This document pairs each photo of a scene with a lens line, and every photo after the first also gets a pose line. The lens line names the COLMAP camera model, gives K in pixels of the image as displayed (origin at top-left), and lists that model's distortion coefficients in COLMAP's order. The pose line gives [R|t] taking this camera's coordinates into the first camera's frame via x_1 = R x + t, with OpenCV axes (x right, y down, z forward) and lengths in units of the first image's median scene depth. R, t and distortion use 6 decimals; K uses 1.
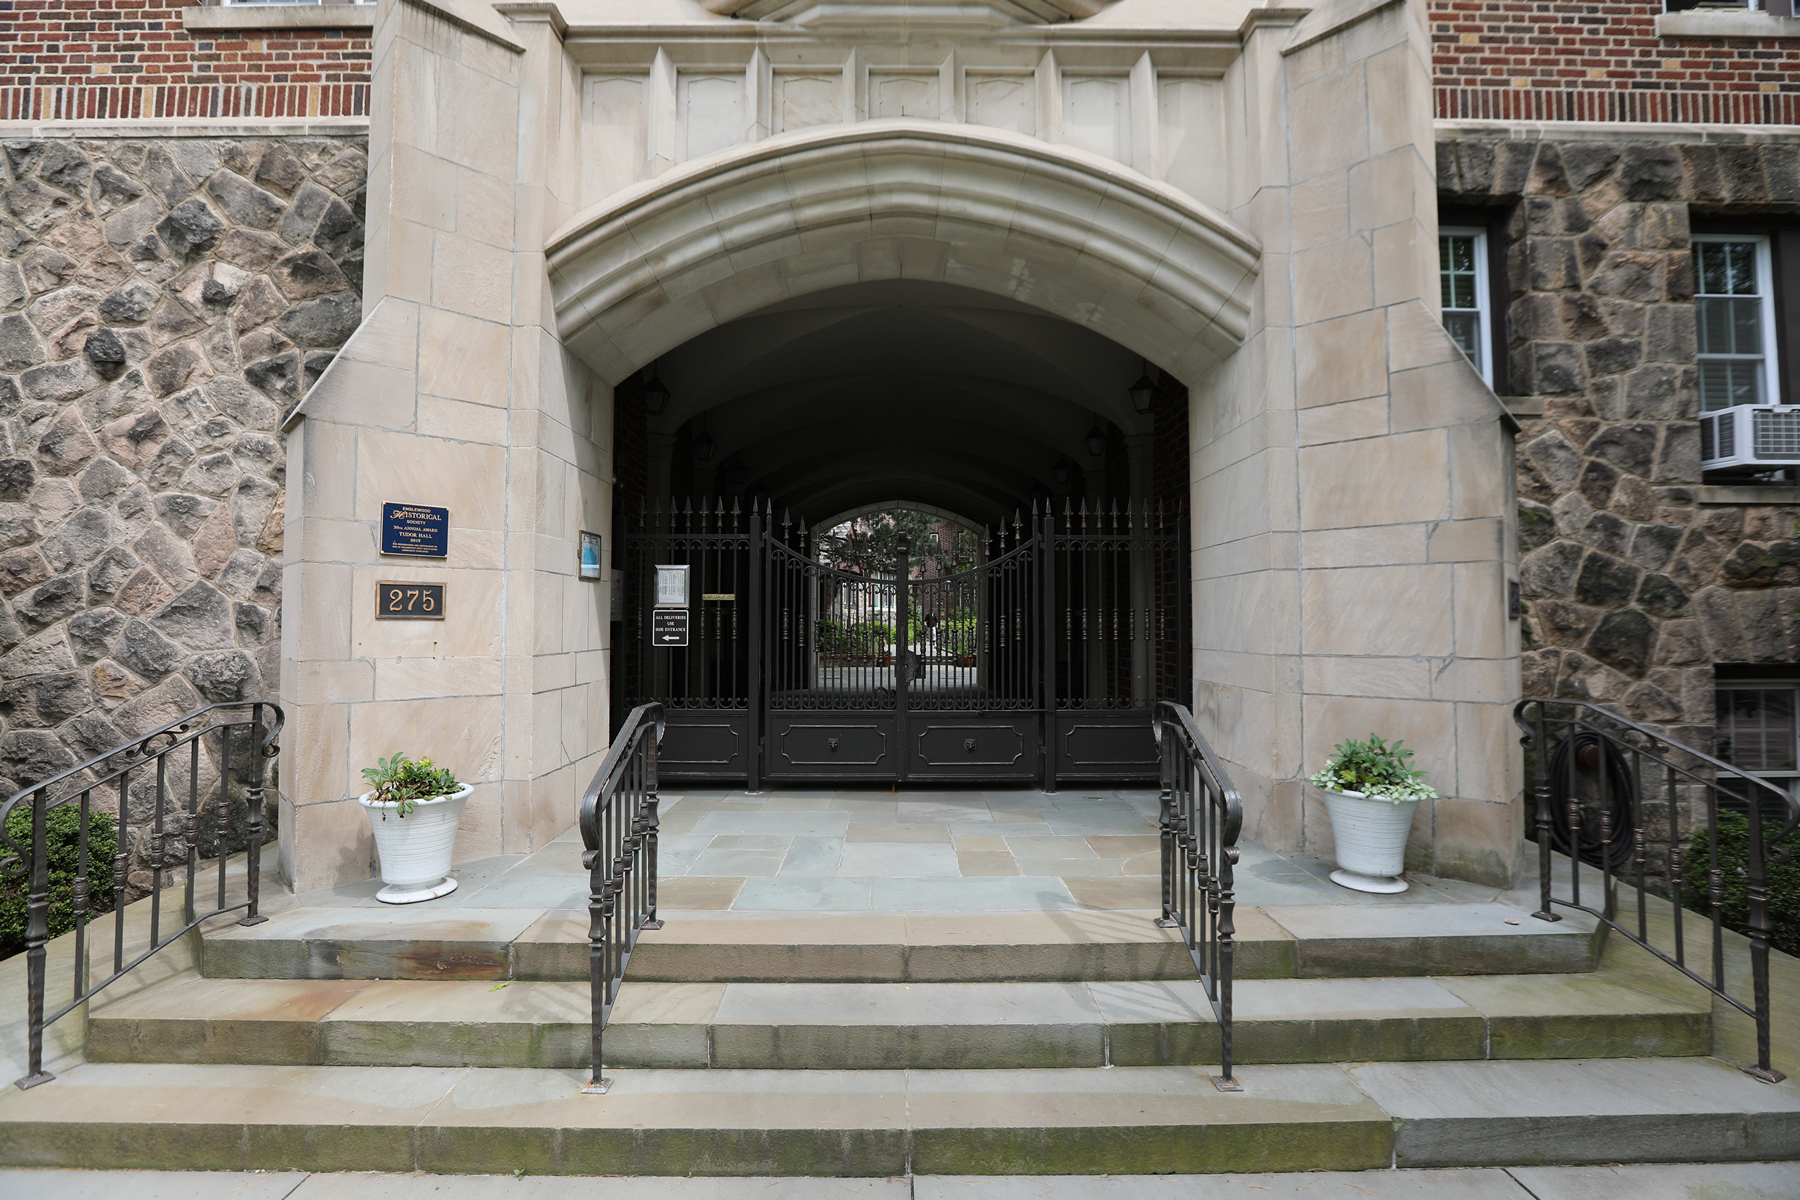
lens RADIAL K [[836.8, 0, 900.0], [0, 836.8, 600.0], [0, 0, 1]] dist [-0.002872, -0.000293]
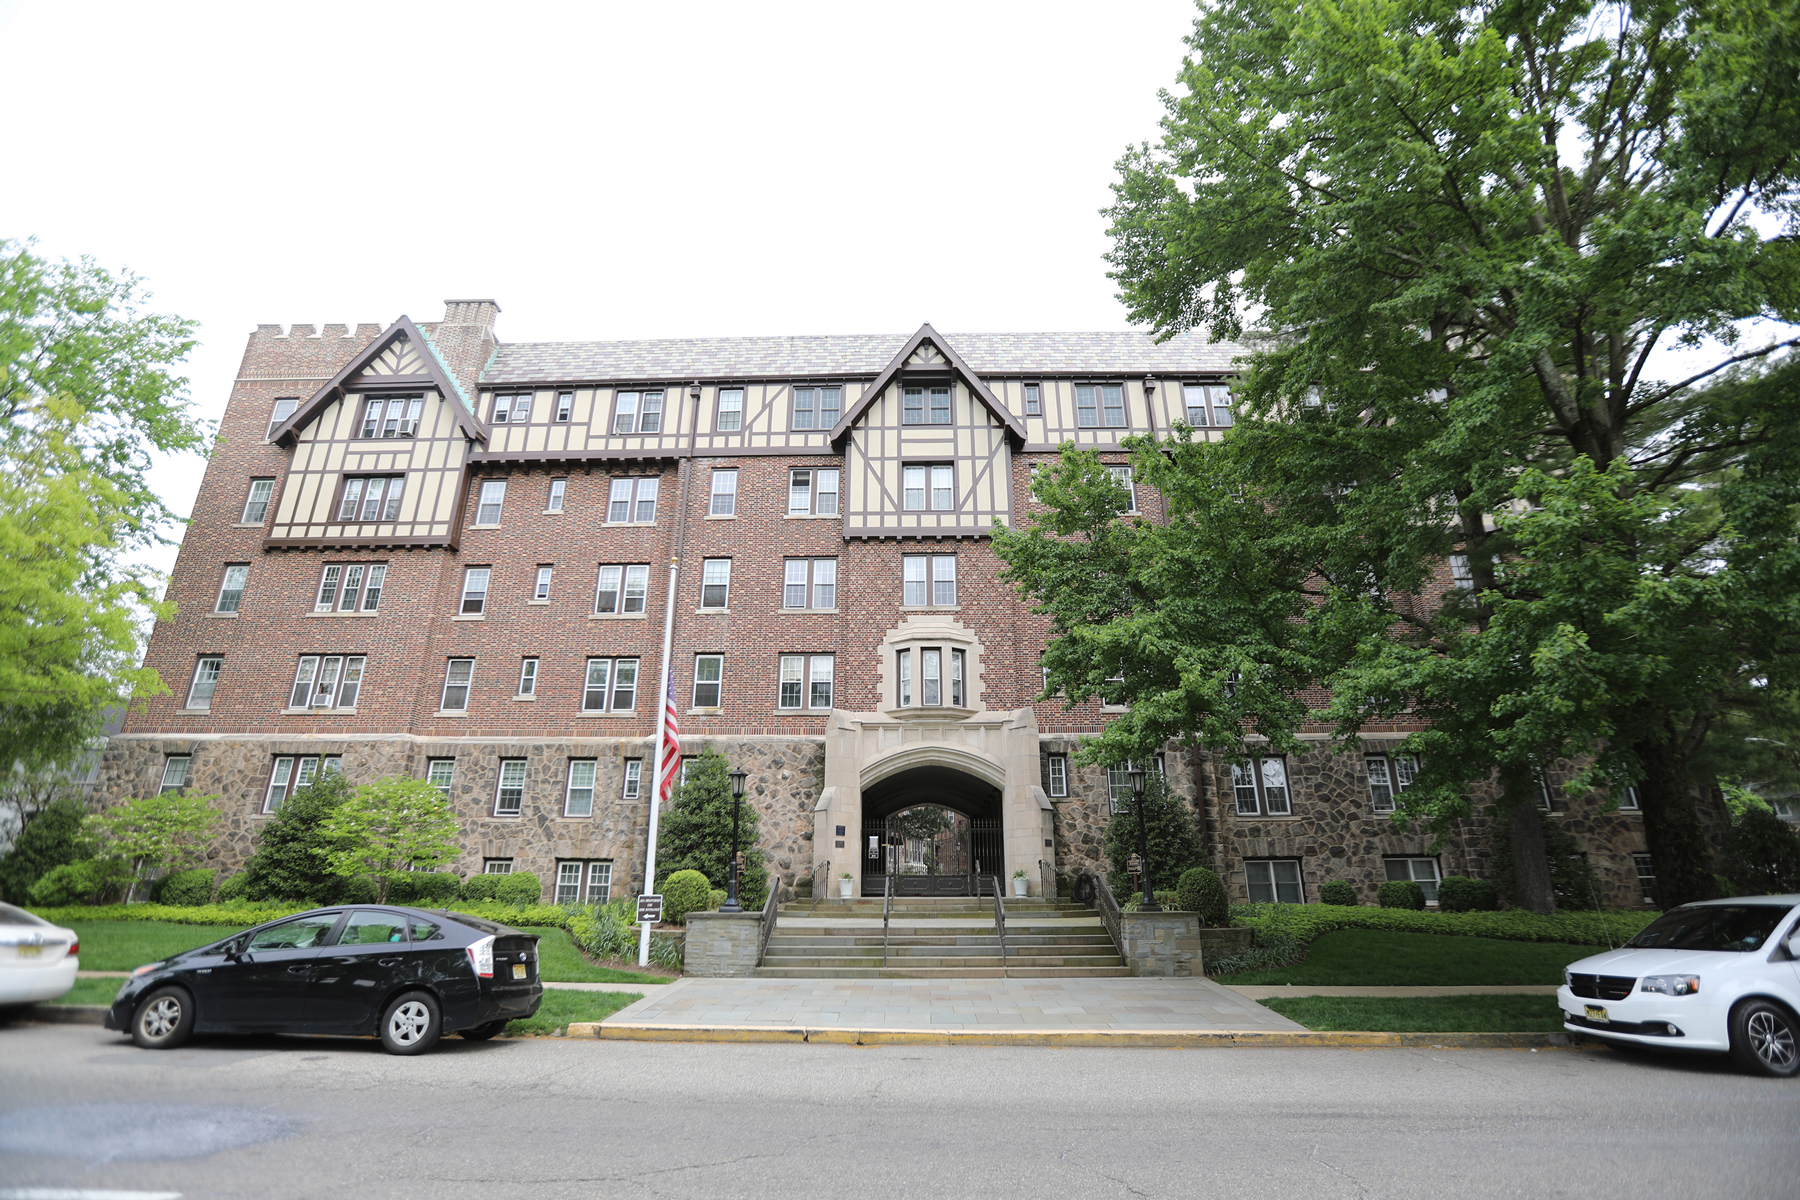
lens RADIAL K [[823.6, 0, 900.0], [0, 823.6, 600.0], [0, 0, 1]] dist [-0.054848, -0.000030]
pose [[0.999364, -0.012586, -0.033351, -0.011349], [0.001628, 0.950738, -0.309991, 0.116301], [0.035610, 0.309740, 0.950154, -3.629522]]
